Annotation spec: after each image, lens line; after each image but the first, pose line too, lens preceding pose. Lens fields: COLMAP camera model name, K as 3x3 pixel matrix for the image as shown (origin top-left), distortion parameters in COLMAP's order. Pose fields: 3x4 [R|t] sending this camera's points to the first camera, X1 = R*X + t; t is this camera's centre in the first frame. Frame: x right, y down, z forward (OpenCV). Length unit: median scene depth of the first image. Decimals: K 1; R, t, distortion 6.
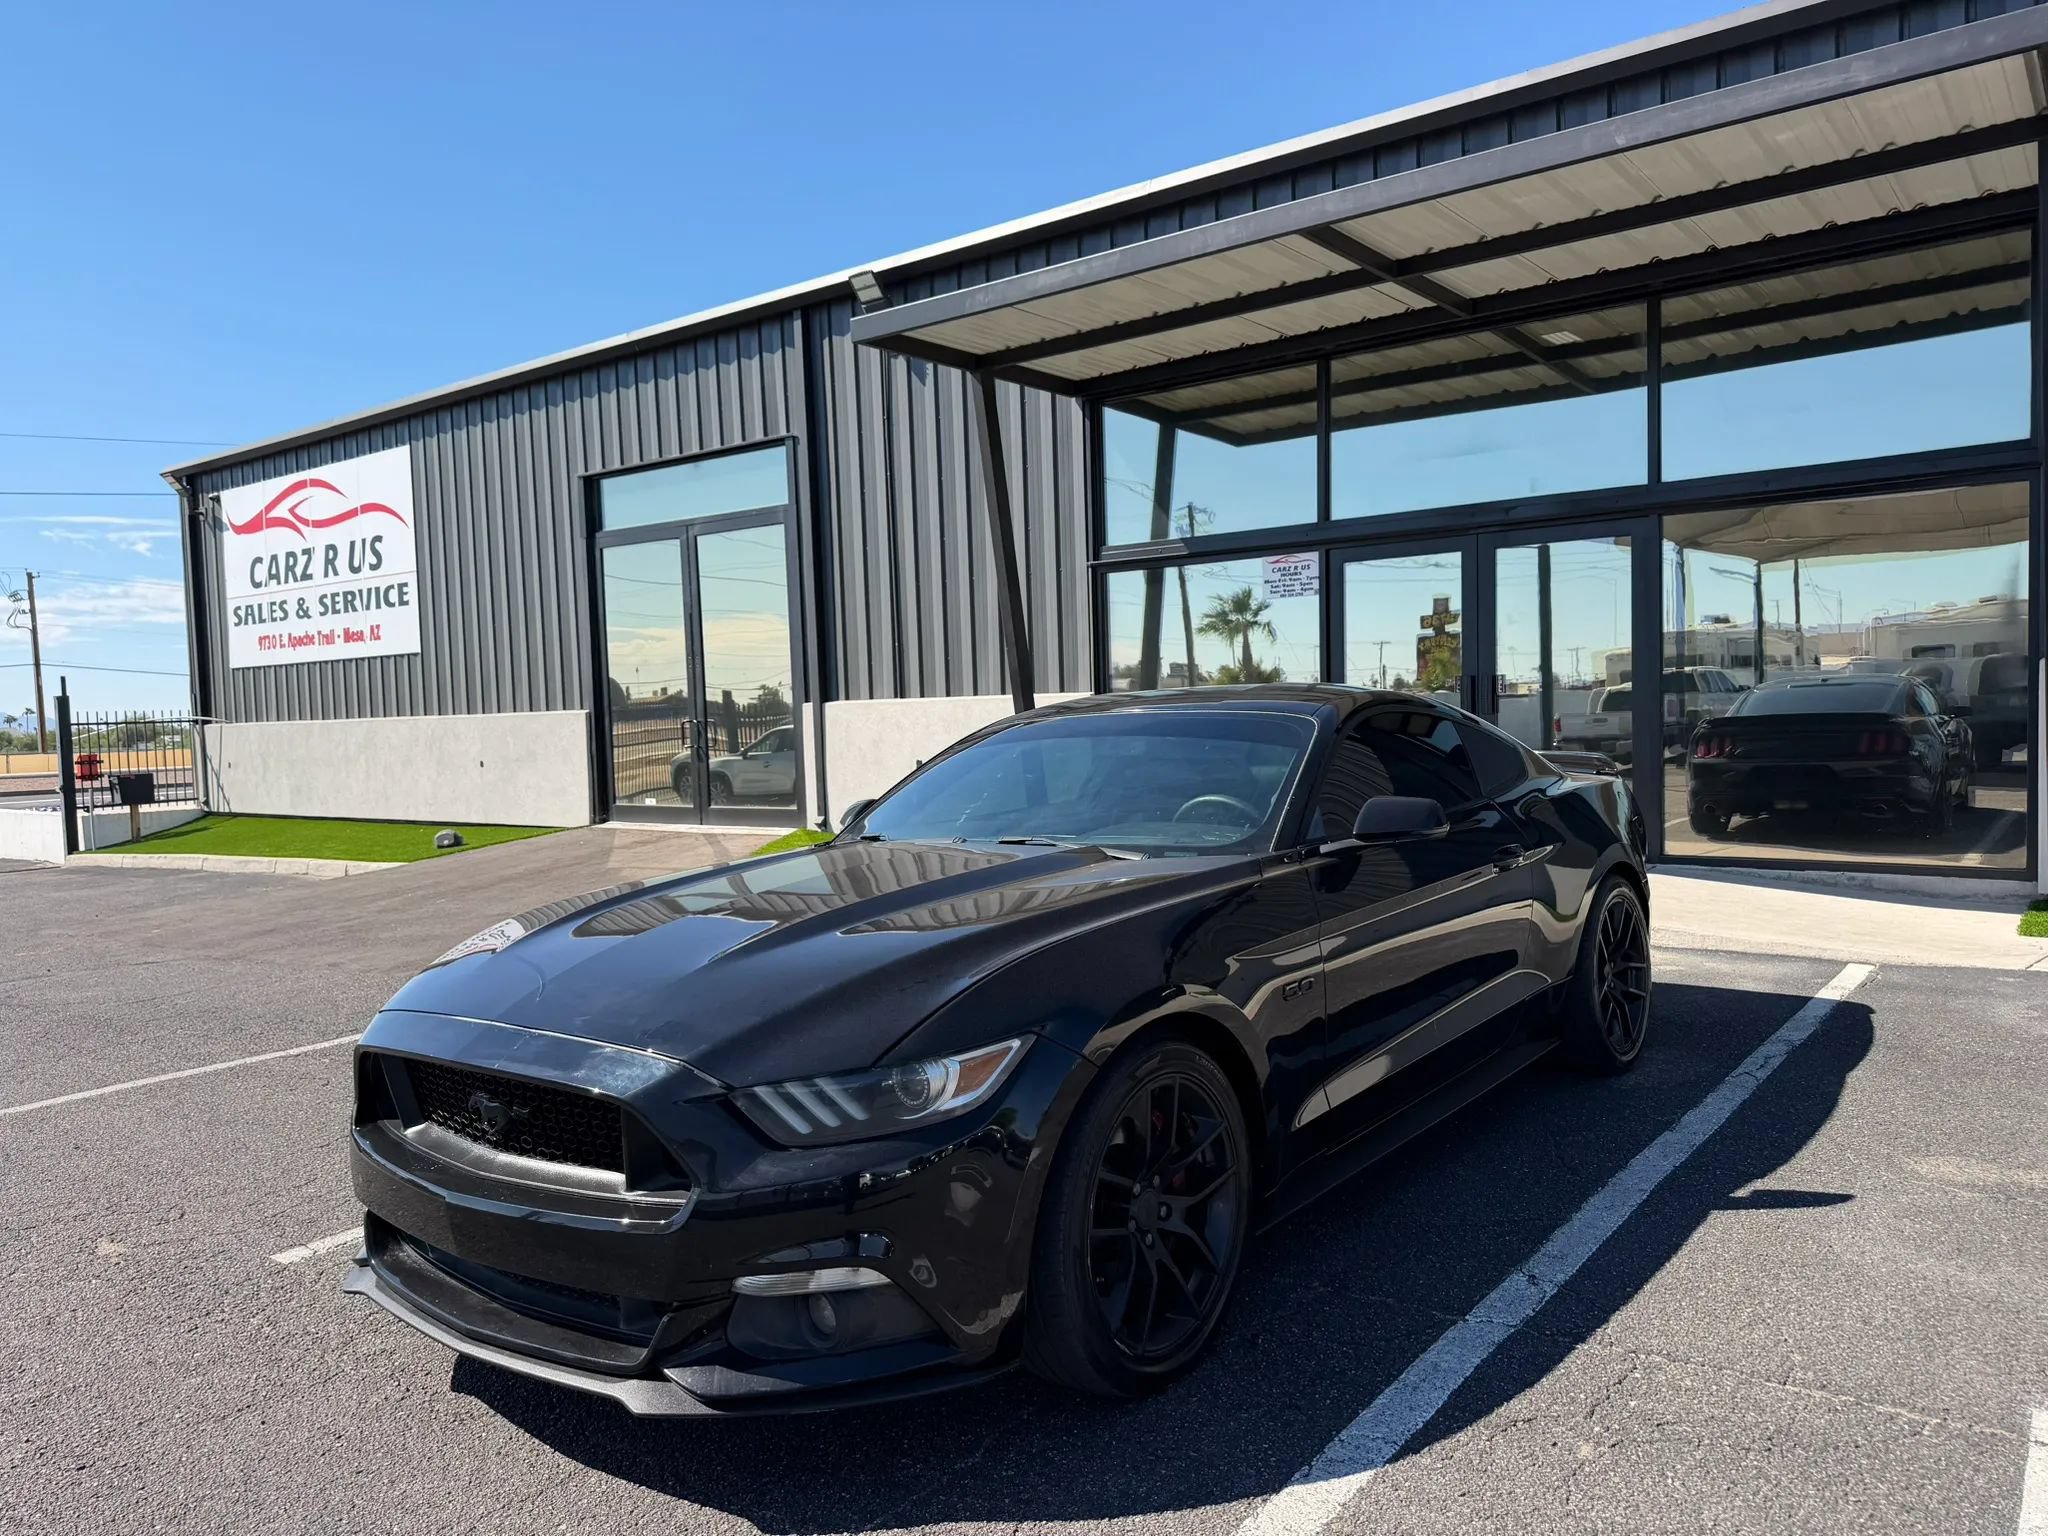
lens RADIAL K [[1446.3, 0, 1050.5], [0, 1446.3, 757.5], [0, 0, 1]] dist [0.029980, -0.032158]
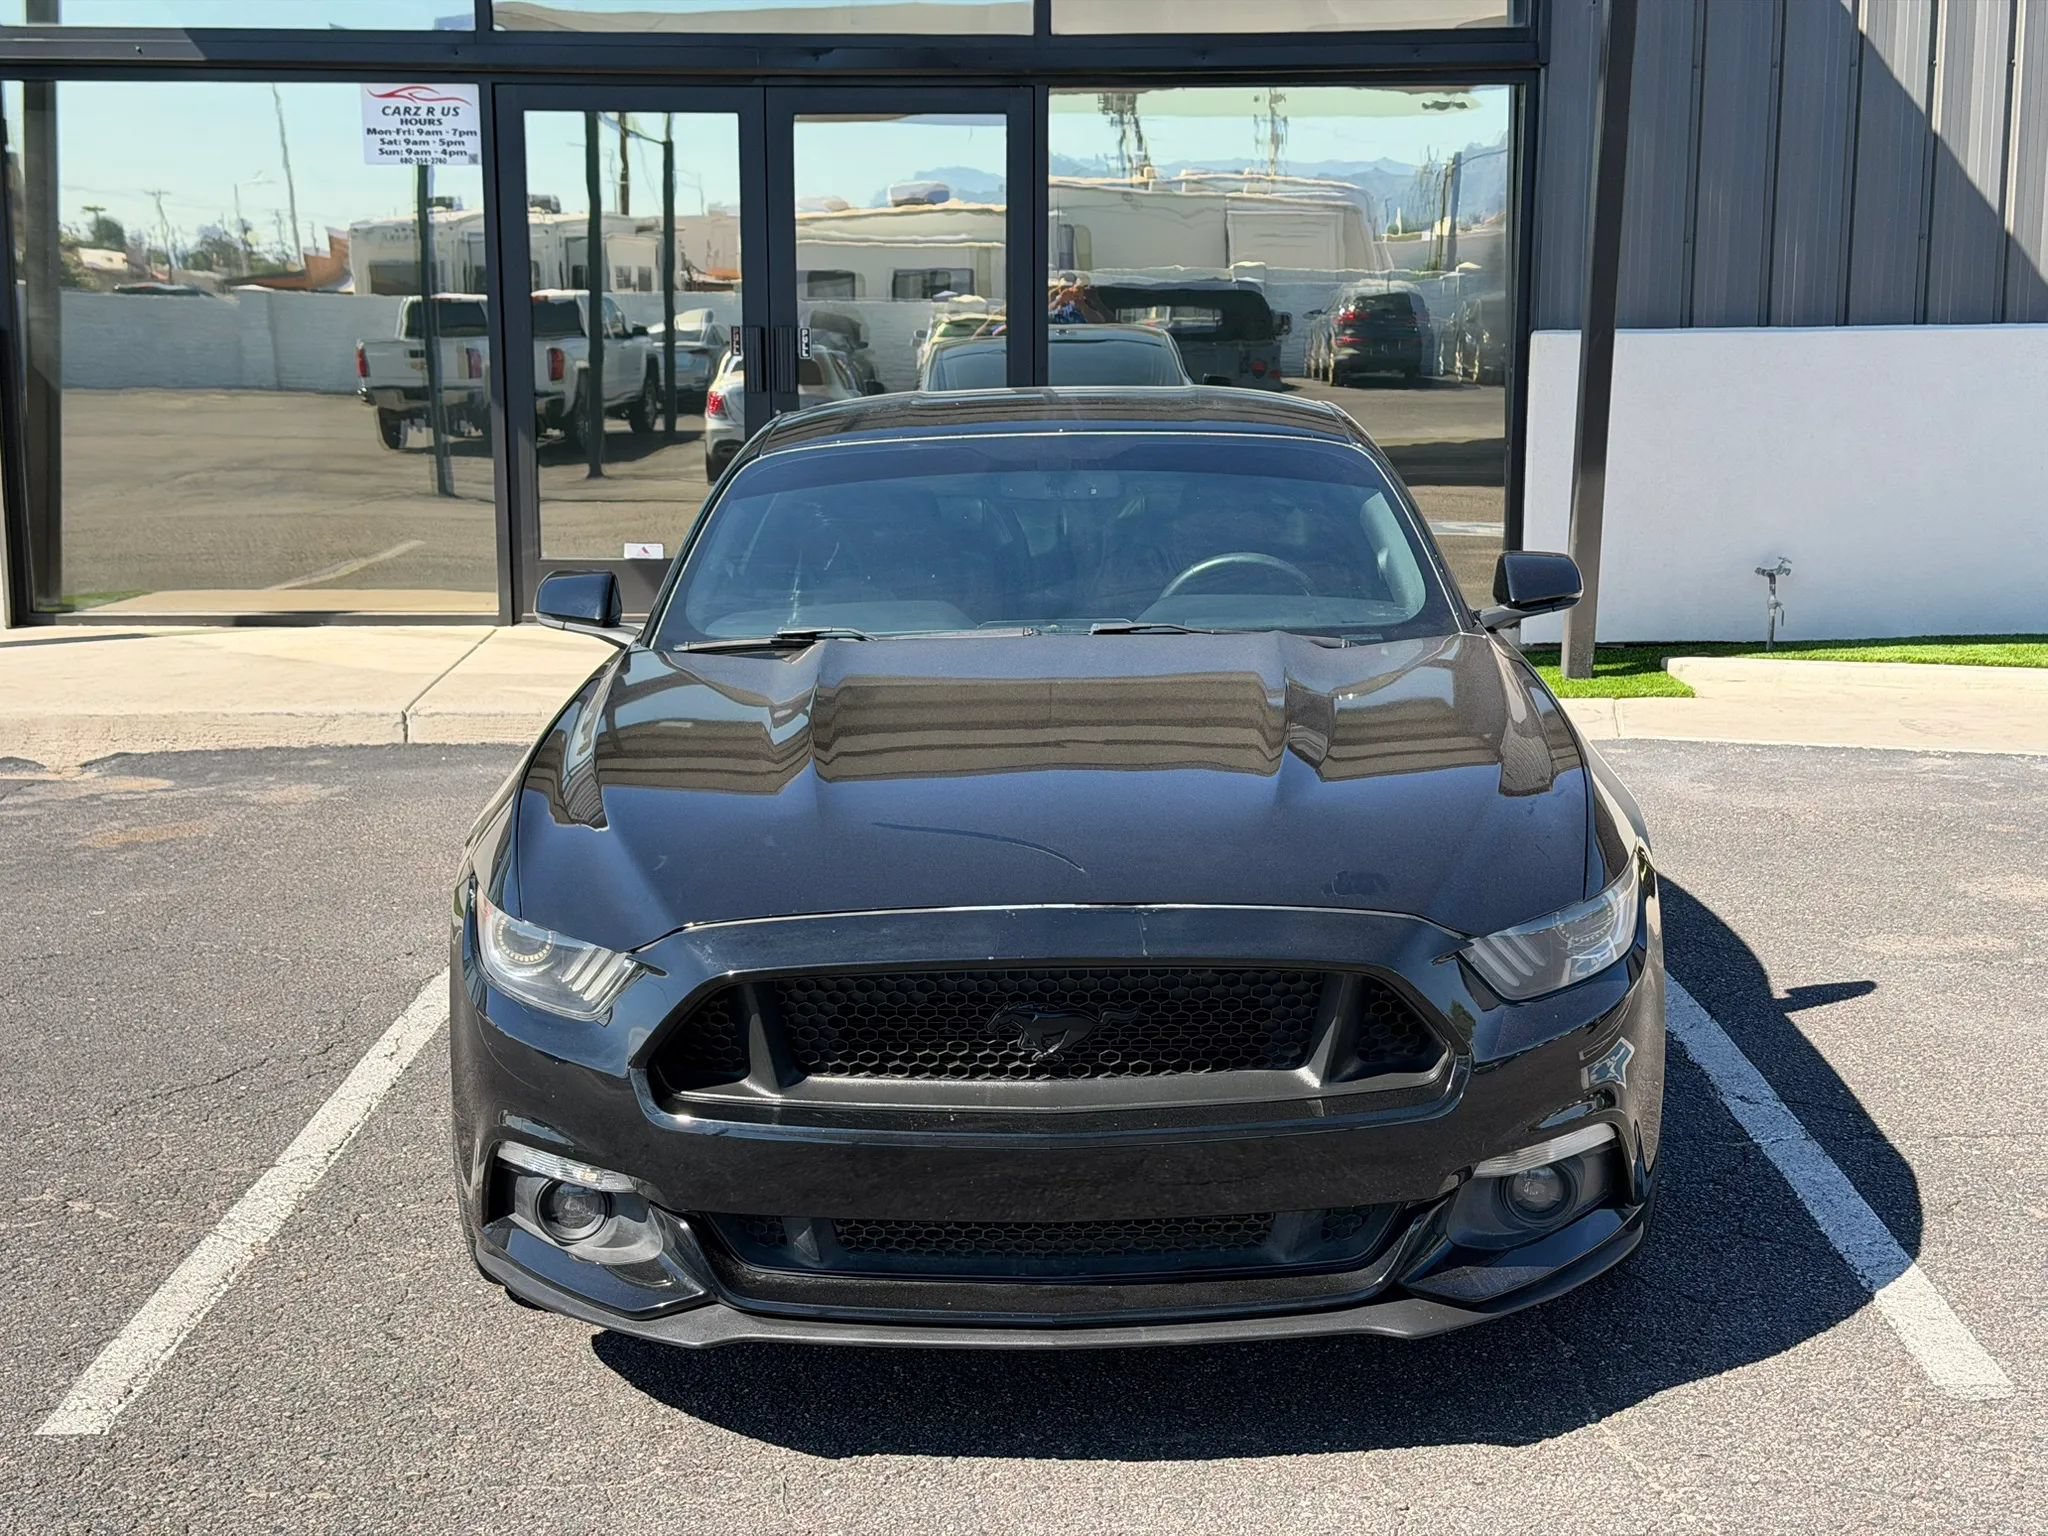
lens RADIAL K [[2839.1, 0, 1046.4], [0, 2839.1, 784.8], [0, 0, 1]] dist [0.109435, 0.000000]
pose [[0.794876, -0.073316, 0.602326, -0.325120], [-0.003344, 0.992129, 0.125176, -0.014568], [-0.606762, -0.101514, 0.788374, -0.028284]]
